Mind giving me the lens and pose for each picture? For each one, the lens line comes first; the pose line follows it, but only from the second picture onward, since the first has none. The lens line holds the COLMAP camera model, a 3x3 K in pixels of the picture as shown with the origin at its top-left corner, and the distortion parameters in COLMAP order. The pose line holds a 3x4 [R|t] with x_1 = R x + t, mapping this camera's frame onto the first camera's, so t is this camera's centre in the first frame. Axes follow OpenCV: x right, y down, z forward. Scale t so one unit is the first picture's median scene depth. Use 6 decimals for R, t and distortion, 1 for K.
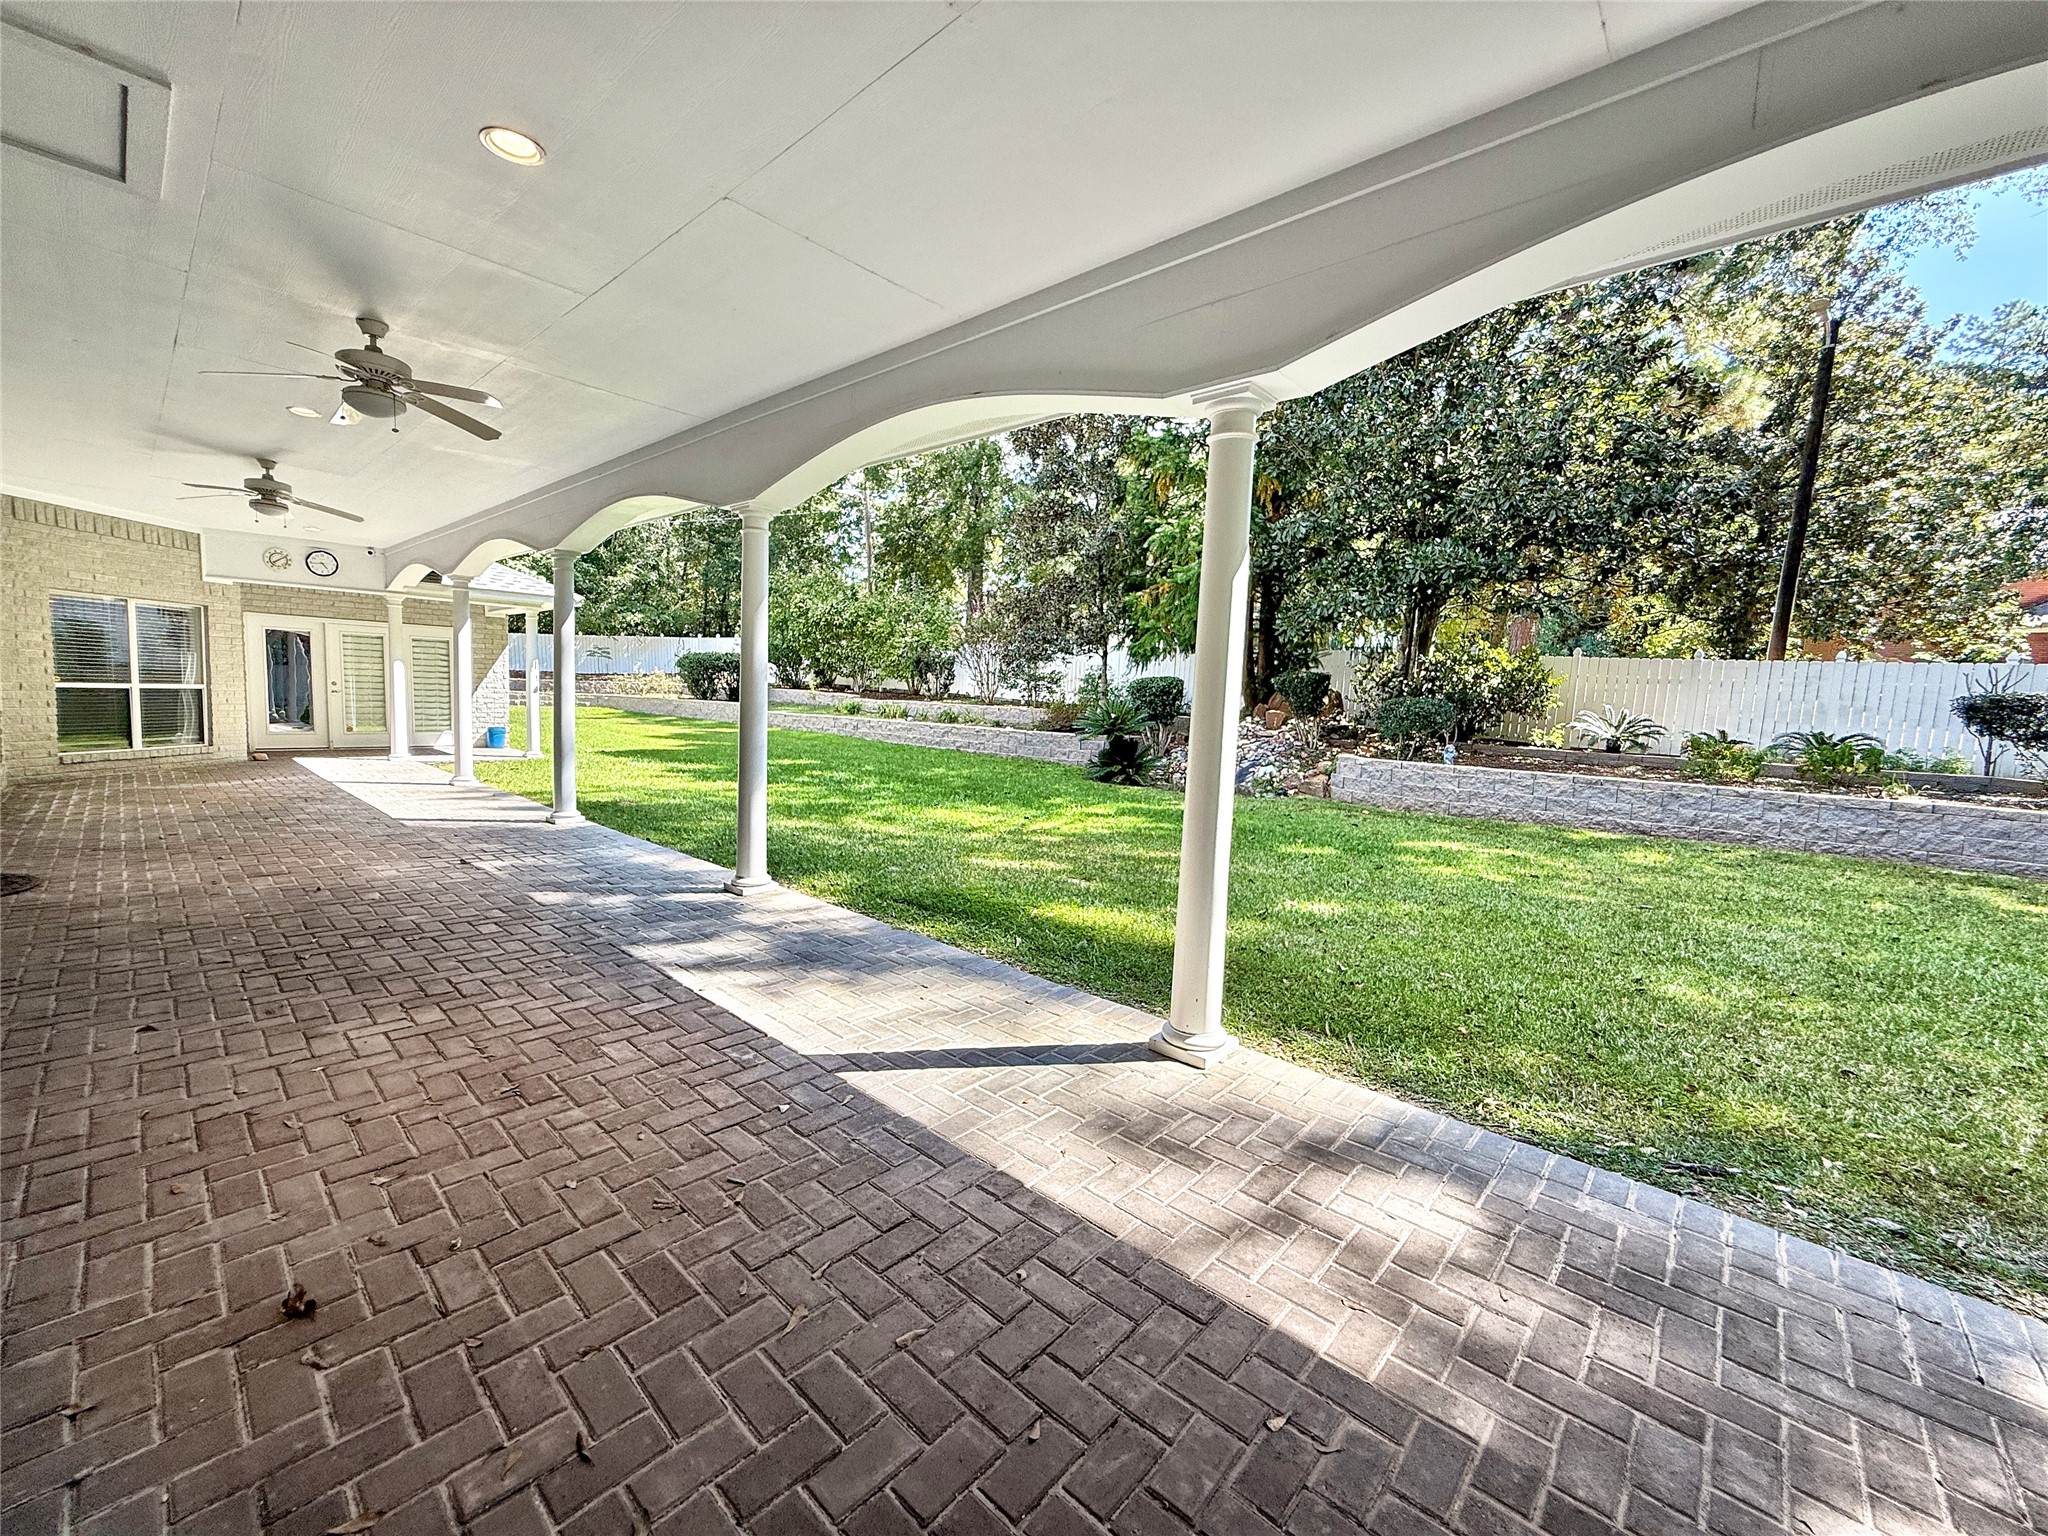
lens RADIAL K [[817.1, 0, 1022.9], [0, 817.1, 770.2], [0, 0, 1]] dist [-0.000534, -0.000025]
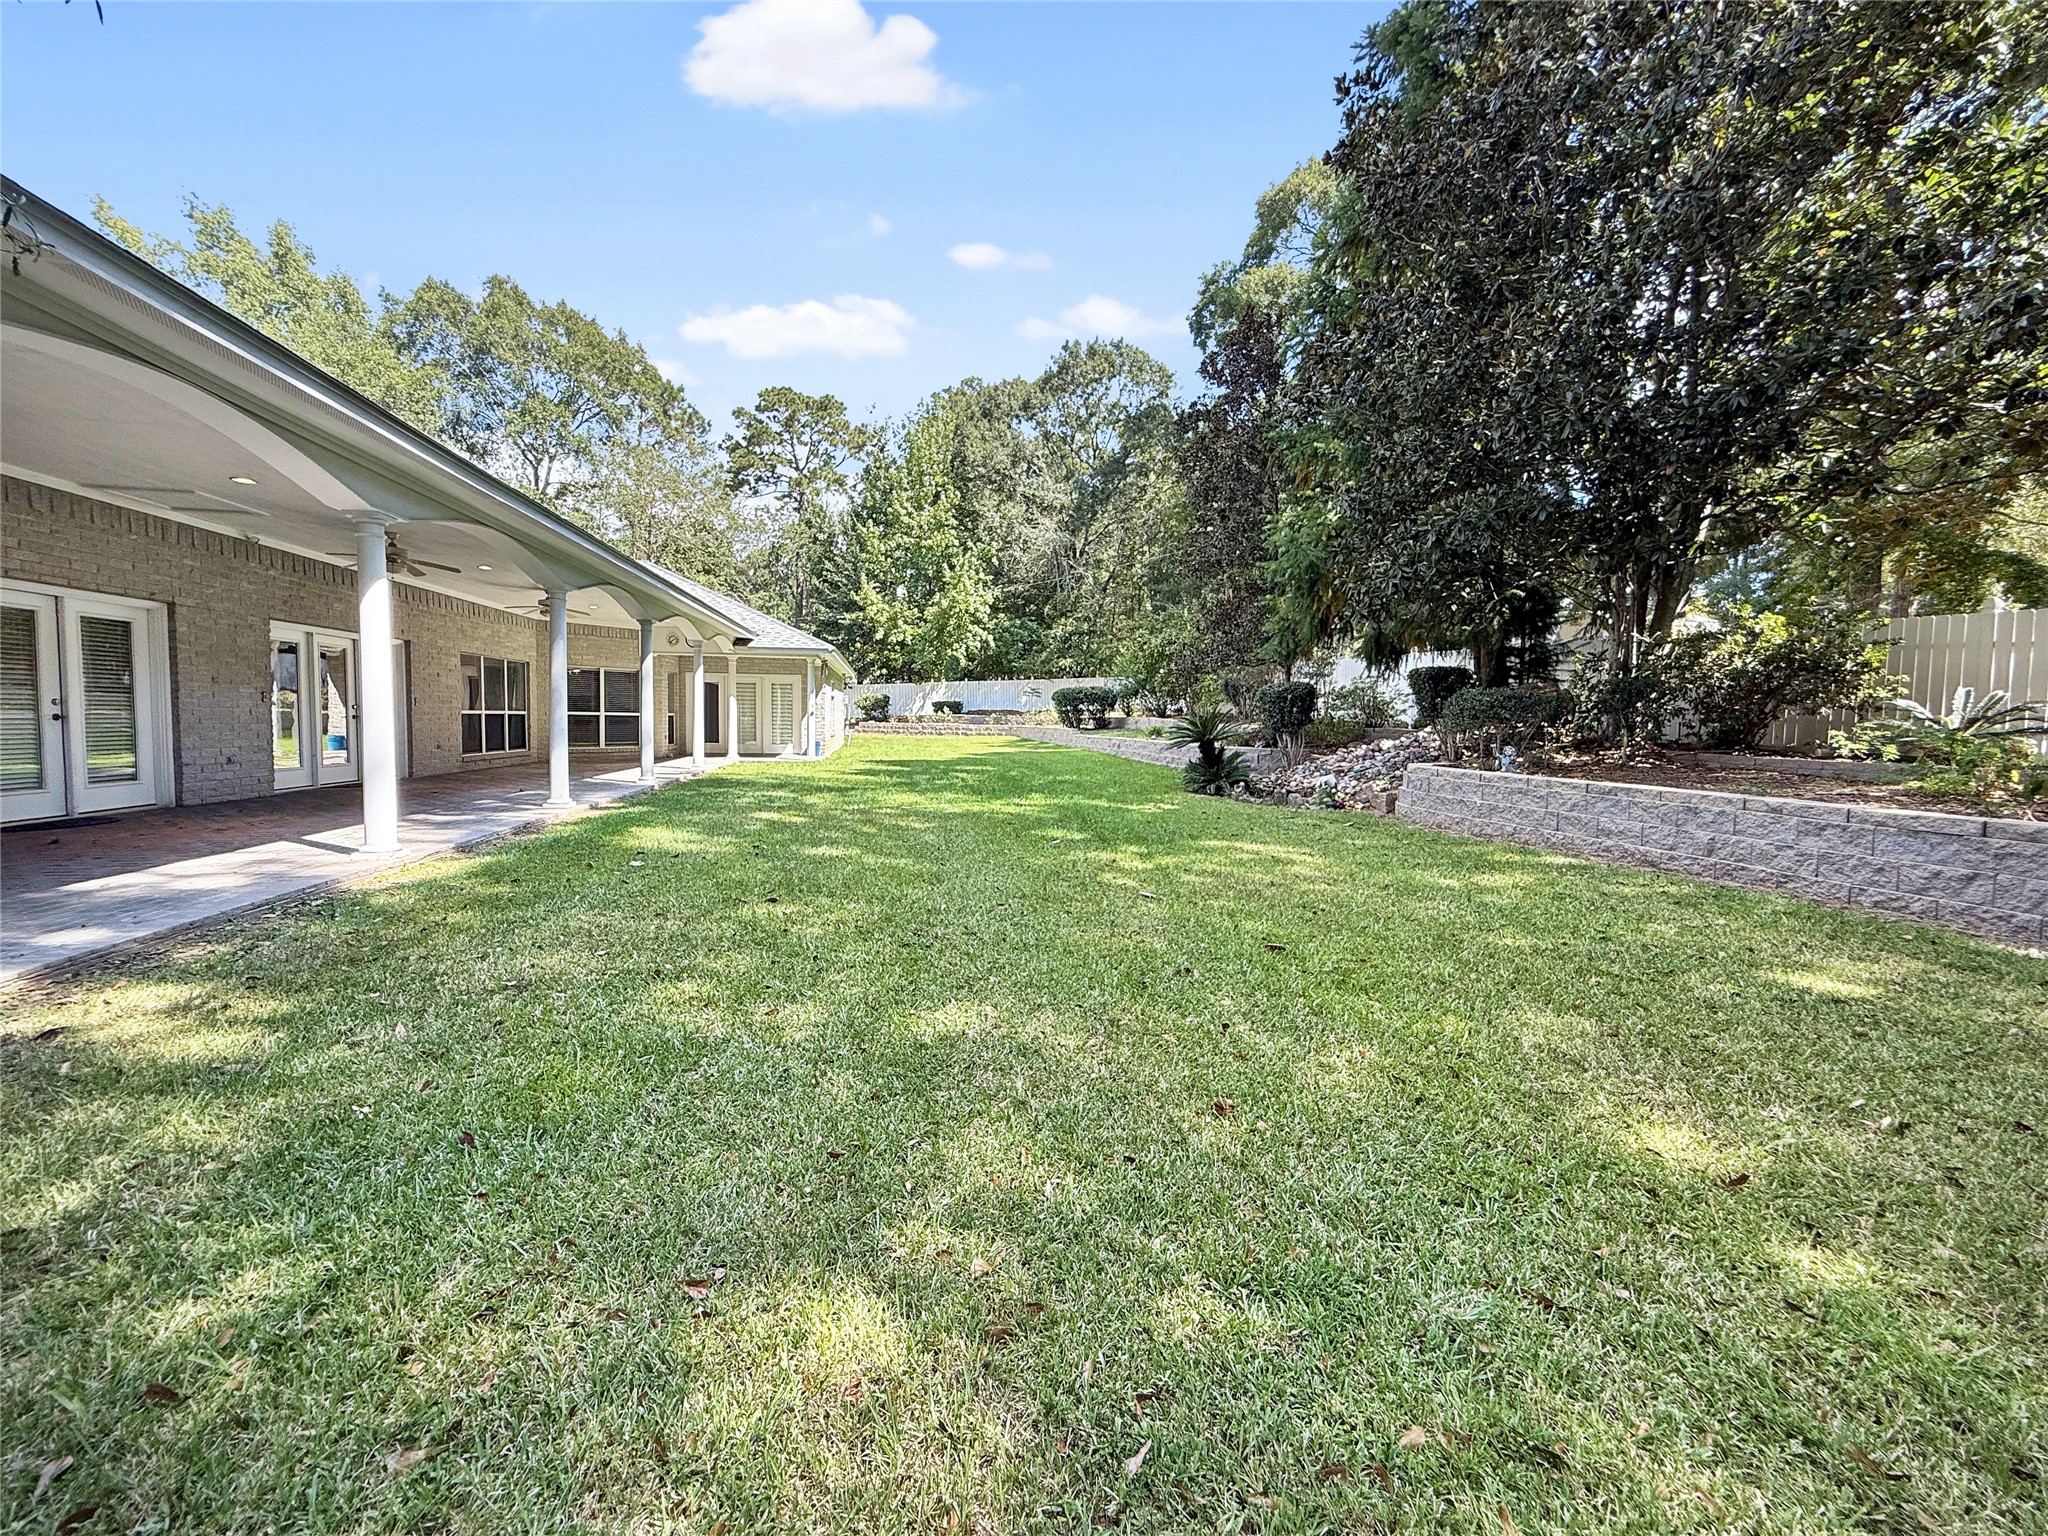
lens RADIAL K [[817.1, 0, 1028.7], [0, 817.1, 767.9], [0, 0, 1]] dist [-0.000534, -0.000025]
pose [[0.786273, 0.010401, -0.617792, 0.746811], [-0.042069, 0.998439, -0.036732, 0.041599], [0.616446, 0.054871, 0.785483, 0.137548]]
